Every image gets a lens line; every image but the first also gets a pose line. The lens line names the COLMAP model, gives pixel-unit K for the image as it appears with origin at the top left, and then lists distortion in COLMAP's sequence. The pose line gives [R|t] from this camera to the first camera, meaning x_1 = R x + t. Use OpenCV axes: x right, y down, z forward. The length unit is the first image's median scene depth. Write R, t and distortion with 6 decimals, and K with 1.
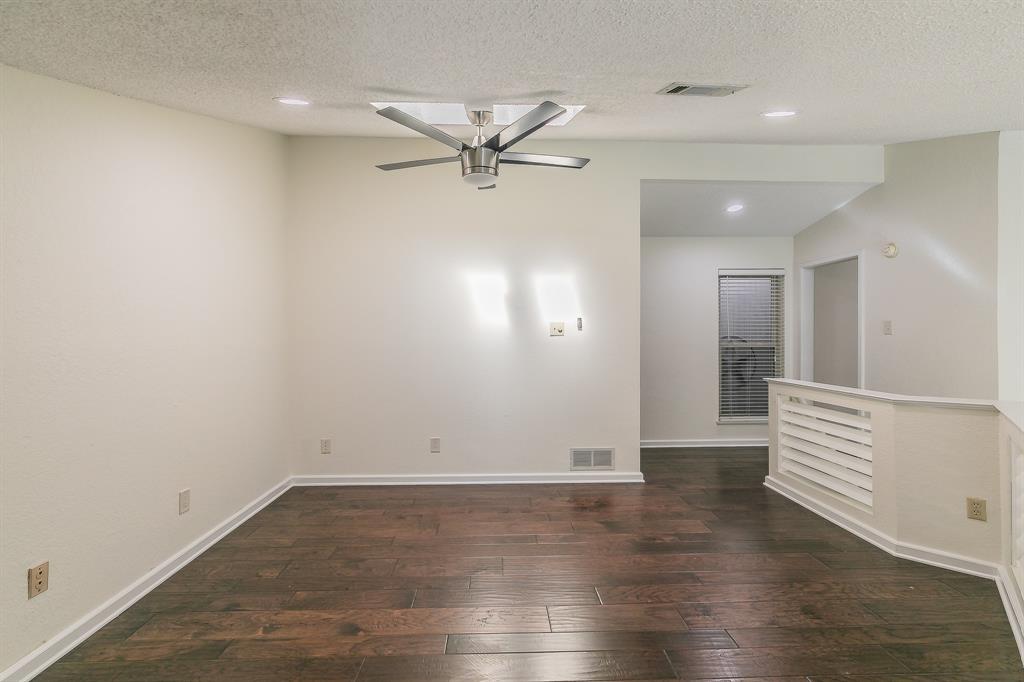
lens RADIAL K [[436.0, 0, 509.5], [0, 436.0, 345.1], [0, 0, 1]] dist [0.000494, -0.000035]
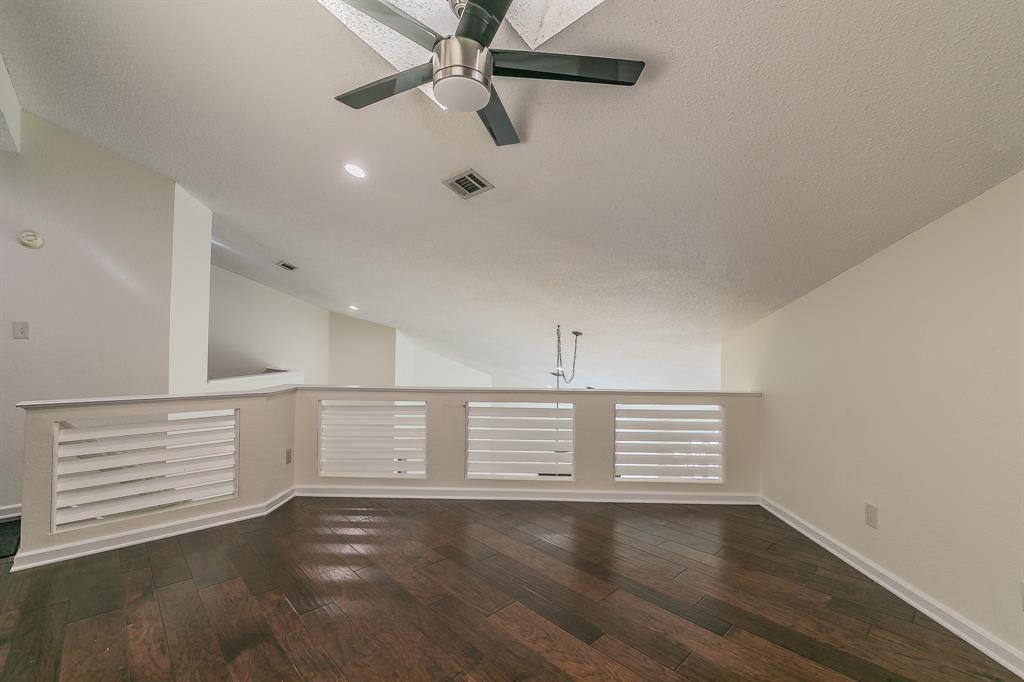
lens RADIAL K [[436.0, 0, 509.5], [0, 436.0, 345.1], [0, 0, 1]] dist [0.000494, -0.000035]
pose [[-0.668330, 0.011406, 0.743778, -0.442539], [-0.001417, 0.999861, -0.016606, 0.001726], [-0.743864, -0.012152, -0.668221, 1.046099]]
